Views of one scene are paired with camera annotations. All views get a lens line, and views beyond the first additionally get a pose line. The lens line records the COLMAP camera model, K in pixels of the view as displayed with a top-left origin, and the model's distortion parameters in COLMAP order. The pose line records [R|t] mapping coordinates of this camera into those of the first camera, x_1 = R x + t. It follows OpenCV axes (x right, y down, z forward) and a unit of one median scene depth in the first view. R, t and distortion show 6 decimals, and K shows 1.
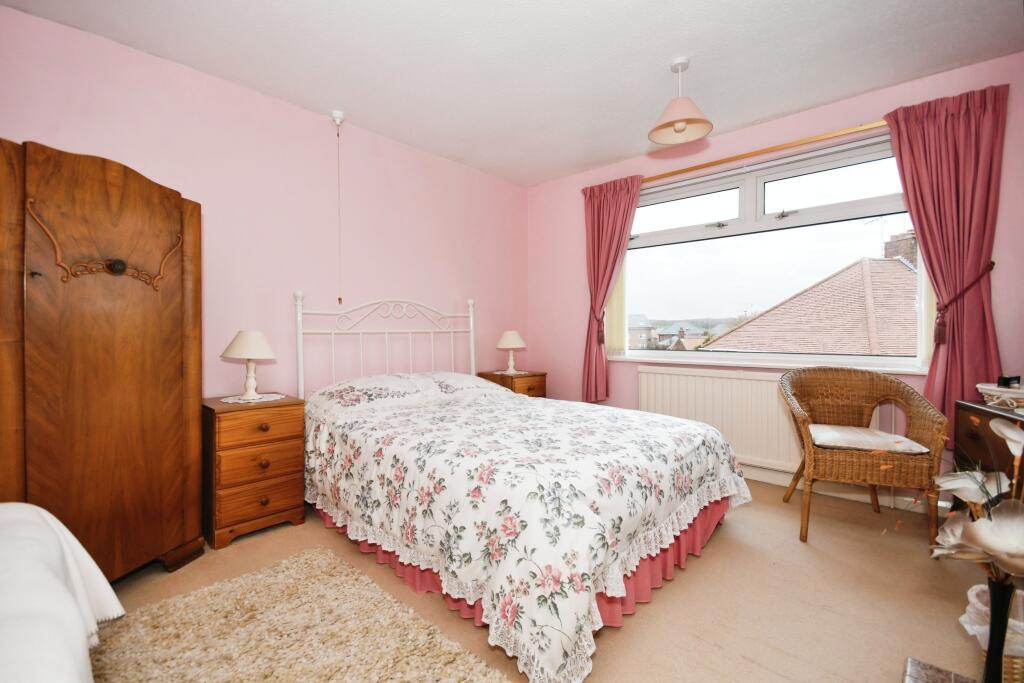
lens RADIAL K [[457.5, 0, 511.3], [0, 457.5, 331.7], [0, 0, 1]] dist [0.018932, -0.015491]
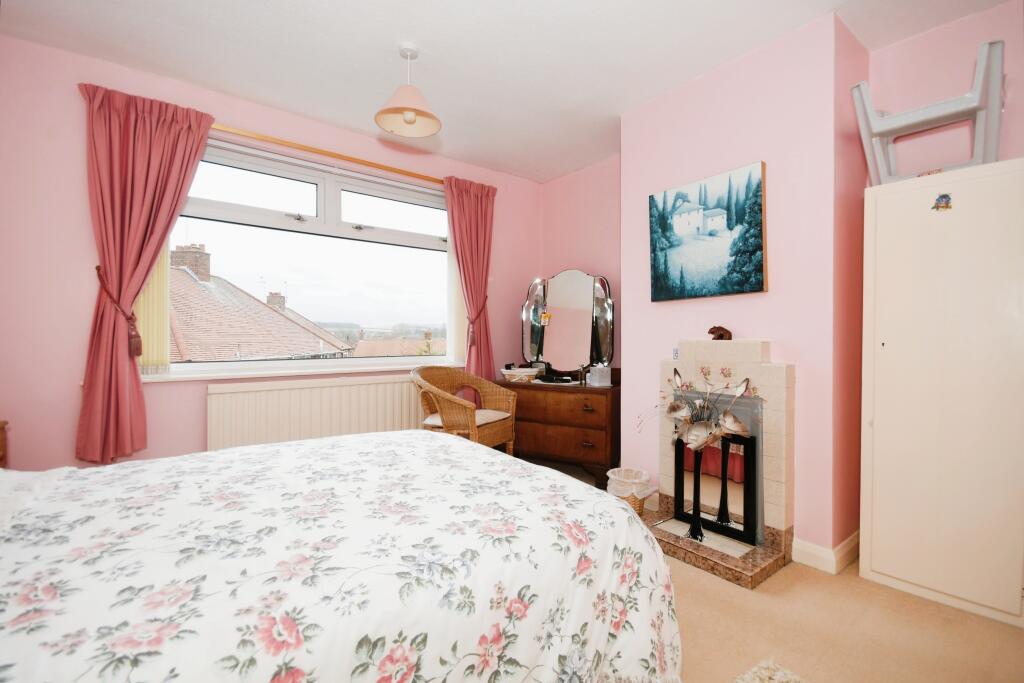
lens RADIAL K [[462.1, 0, 509.0], [0, 462.1, 322.6], [0, 0, 1]] dist [0.001211, 0.000079]
pose [[0.142312, 0.033947, 0.989240, -0.388096], [0.000686, 0.999408, -0.034395, 0.003015], [-0.989822, 0.005573, 0.142205, 0.486616]]
